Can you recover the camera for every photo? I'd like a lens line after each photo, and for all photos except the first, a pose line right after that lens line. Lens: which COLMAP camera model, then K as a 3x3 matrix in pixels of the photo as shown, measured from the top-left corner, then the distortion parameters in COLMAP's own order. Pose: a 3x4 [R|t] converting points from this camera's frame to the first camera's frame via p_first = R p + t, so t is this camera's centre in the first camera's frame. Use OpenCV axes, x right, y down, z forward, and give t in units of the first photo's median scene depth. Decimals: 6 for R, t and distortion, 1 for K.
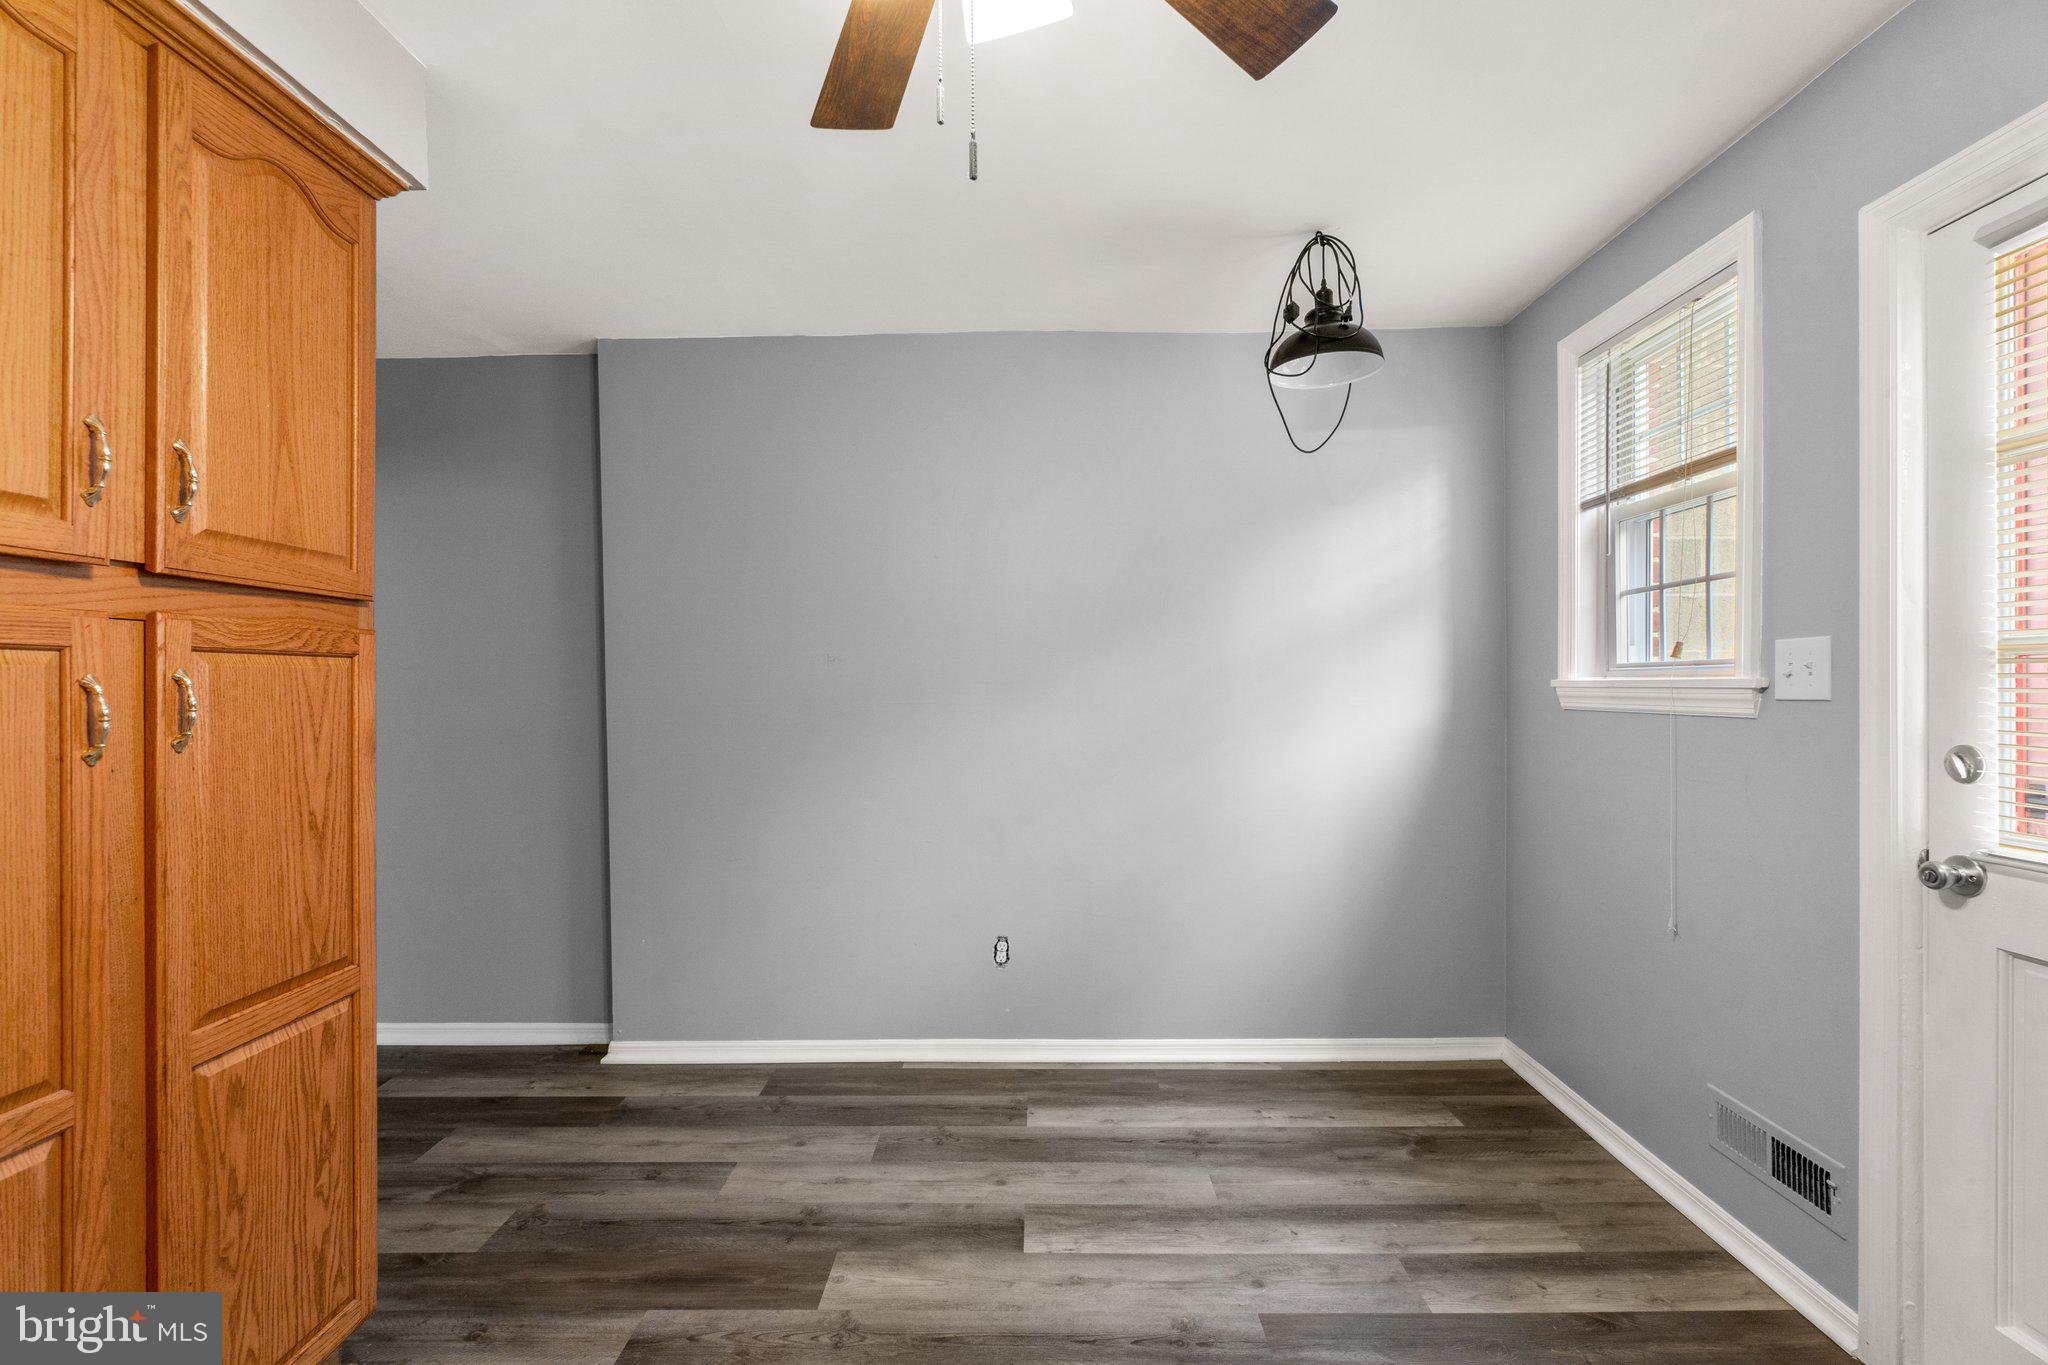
lens RADIAL K [[888.3, 0, 1022.5], [0, 888.3, 686.7], [0, 0, 1]] dist [-0.000520, 0.001139]
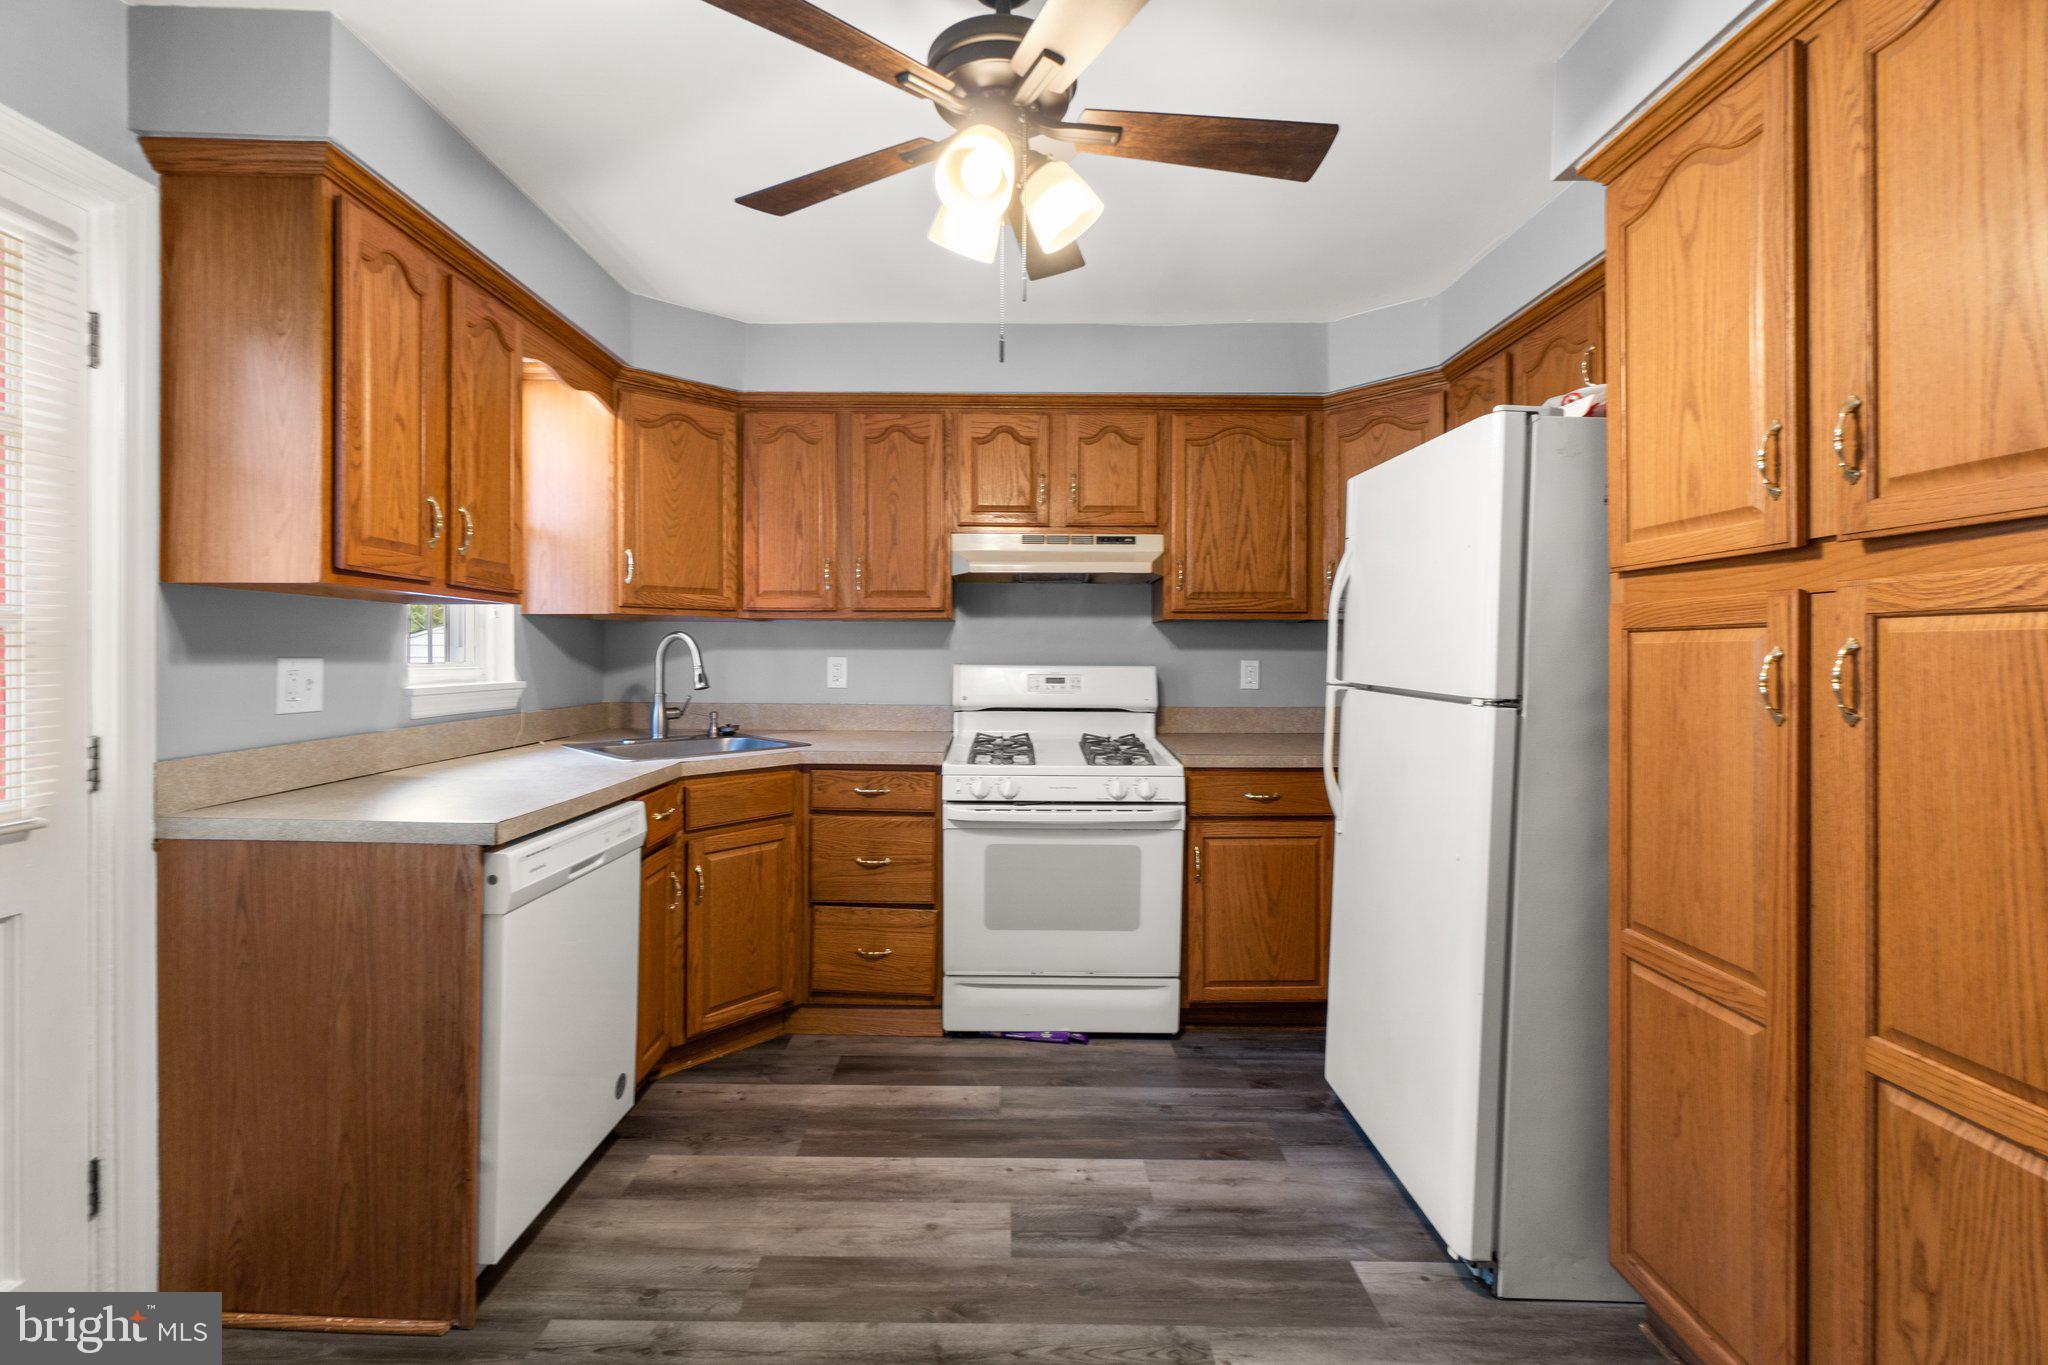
lens RADIAL K [[887.6, 0, 1007.2], [0, 887.6, 654.9], [0, 0, 1]] dist [-0.001857, 0.000492]
pose [[-0.999979, 0.000355, -0.006547, -0.022069], [0.000346, 0.999999, 0.001461, -0.002164], [0.006548, 0.001459, -0.999977, 1.109528]]
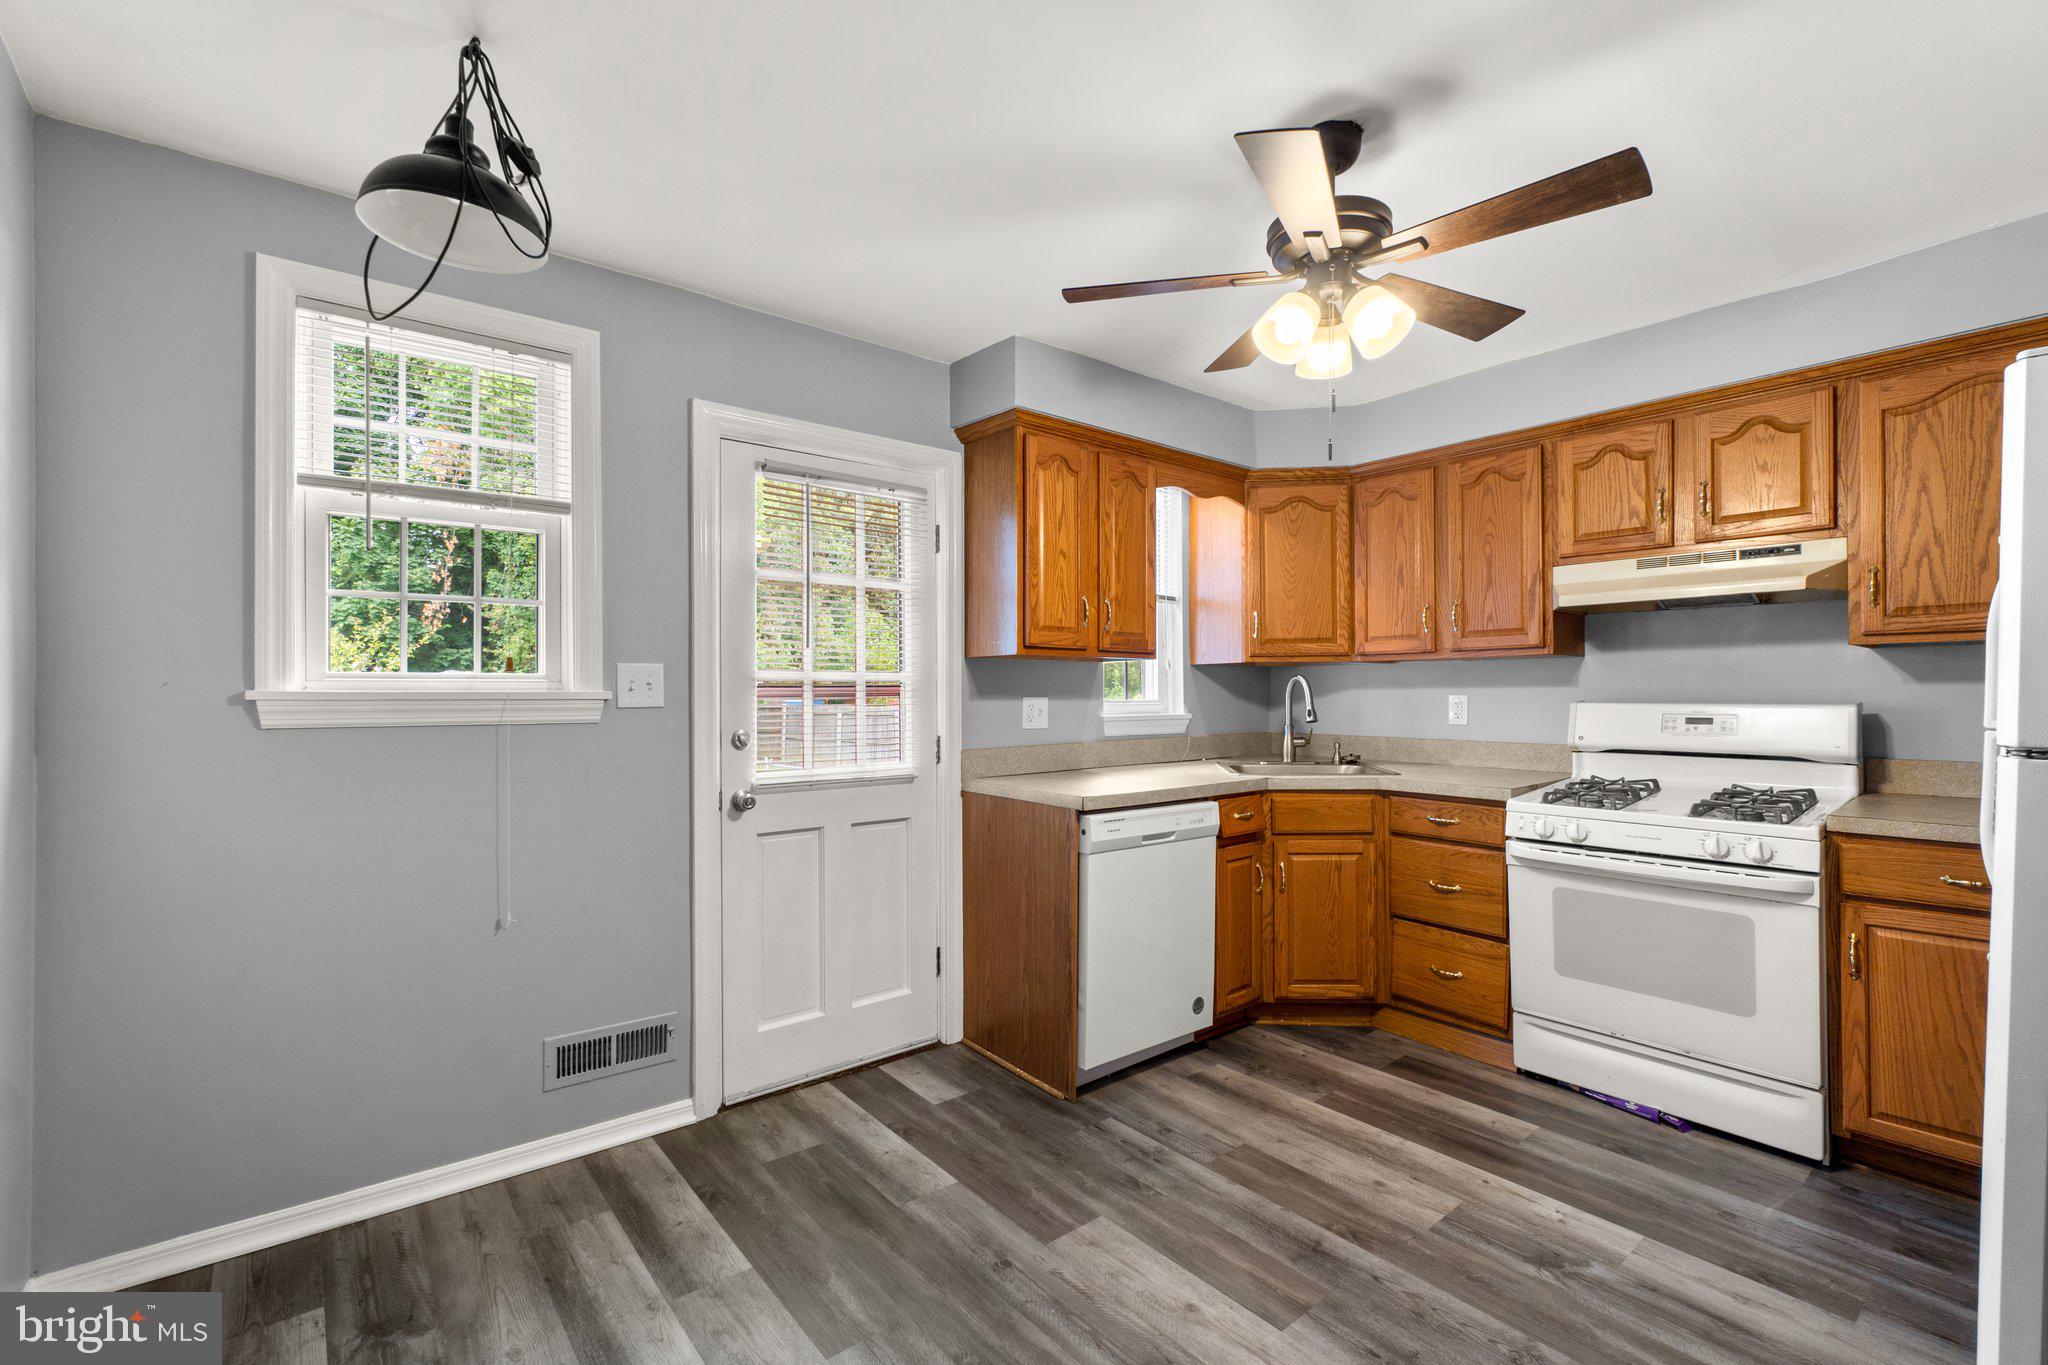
lens RADIAL K [[888.3, 0, 1022.5], [0, 888.3, 686.7], [0, 0, 1]] dist [-0.000520, 0.001139]
pose [[-0.638701, 0.012077, 0.769360, -0.505603], [0.006103, 0.999925, -0.010630, 0.000719], [-0.769431, -0.002094, -0.638726, 1.208352]]
